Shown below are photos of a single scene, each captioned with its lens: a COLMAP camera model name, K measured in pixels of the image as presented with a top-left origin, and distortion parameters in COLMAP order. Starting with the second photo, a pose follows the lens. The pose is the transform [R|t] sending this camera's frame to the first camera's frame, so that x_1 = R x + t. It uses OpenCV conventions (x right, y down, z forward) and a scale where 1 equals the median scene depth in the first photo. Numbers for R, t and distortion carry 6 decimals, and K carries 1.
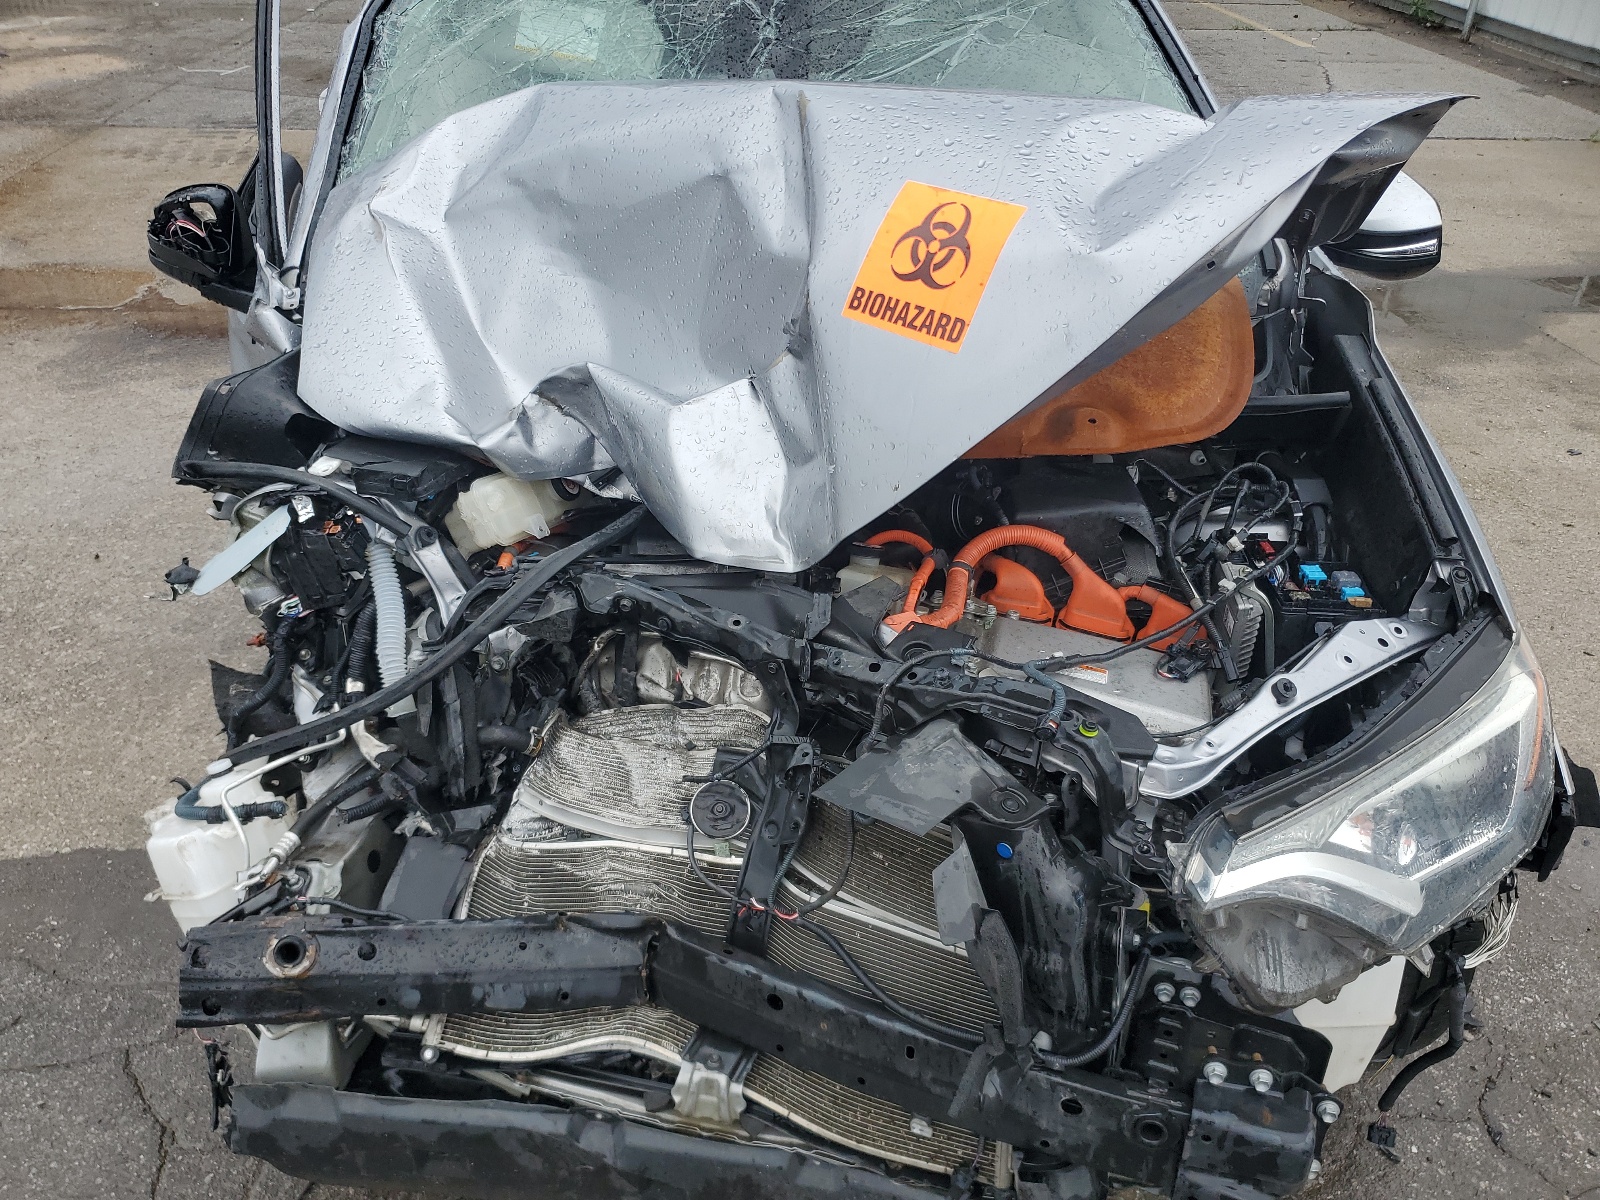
lens RADIAL K [[1229.6, 0, 788.9], [0, 1229.6, 602.6], [0, 0, 1]] dist [0.006316, 0.006149]
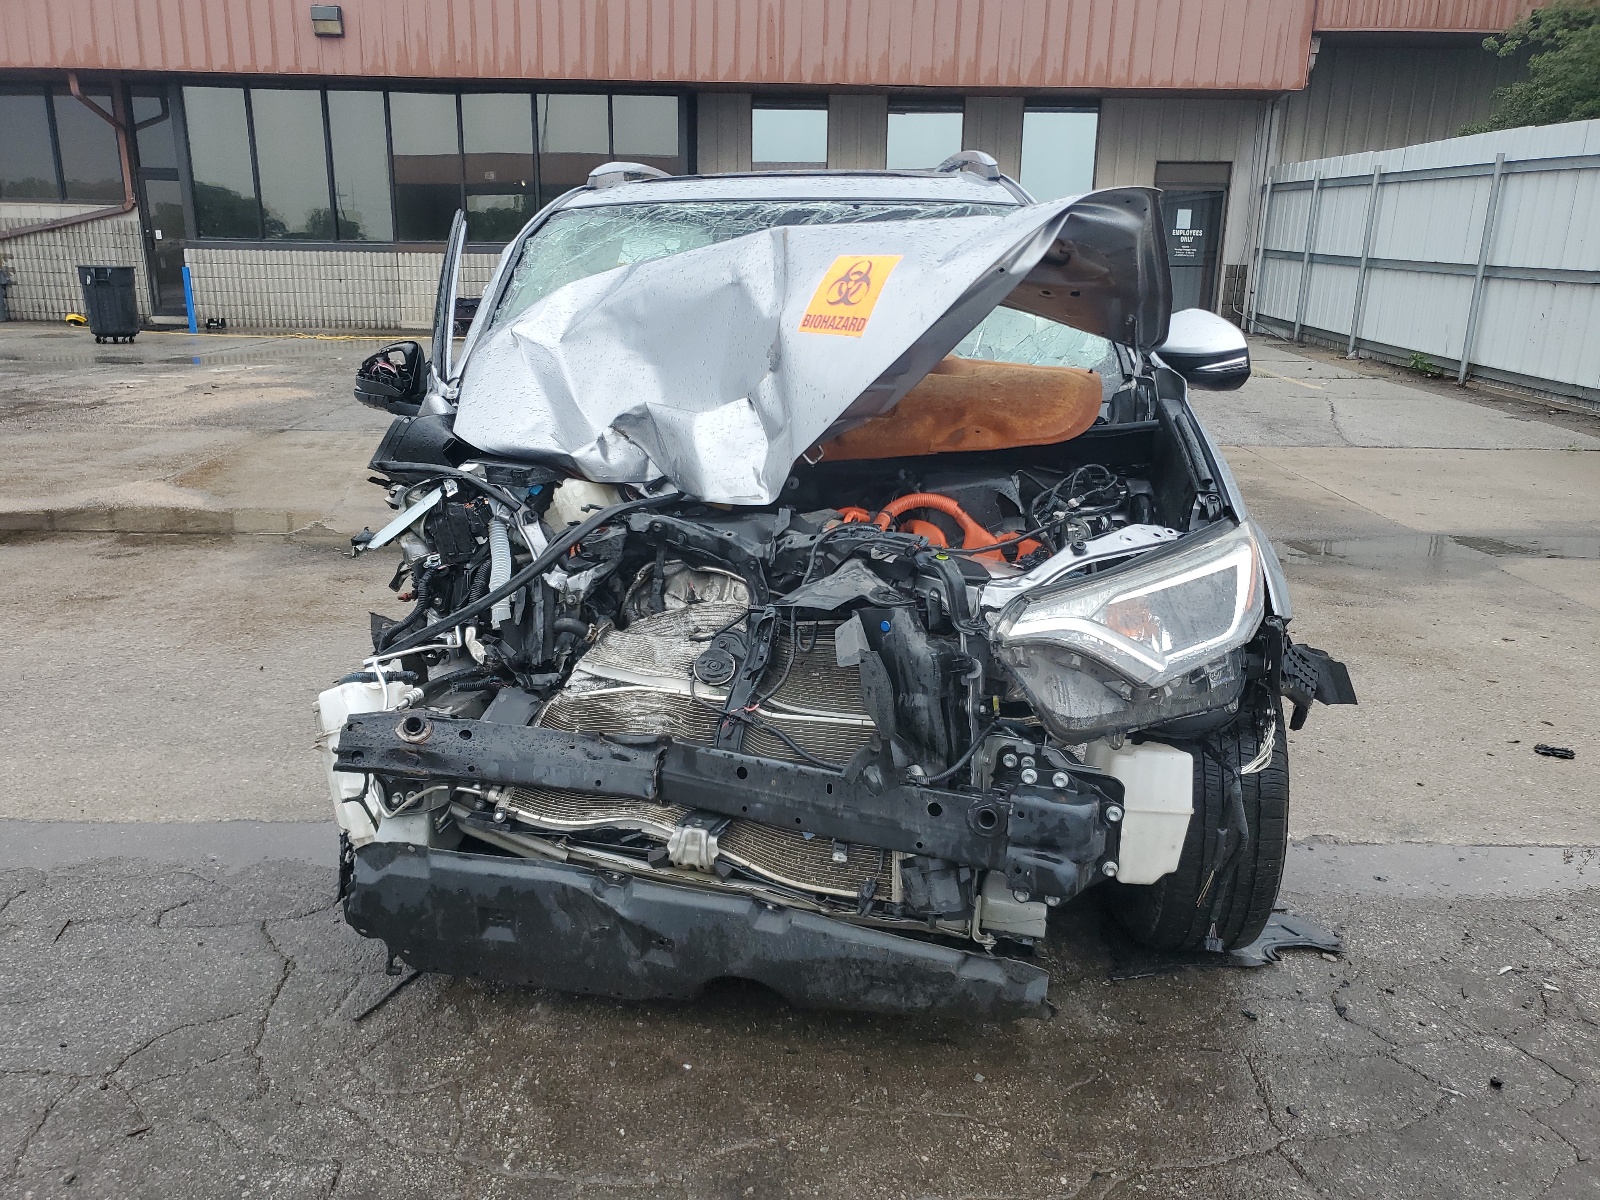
lens RADIAL K [[1198.4, 0, 800.0], [0, 1198.4, 600.0], [0, 0, 1]] dist [0.115648, -0.205107]
pose [[0.997830, 0.012100, -0.064714, 0.130800], [-0.029731, 0.959842, -0.278962, 0.468467], [0.058740, 0.280281, 0.958119, -0.358715]]
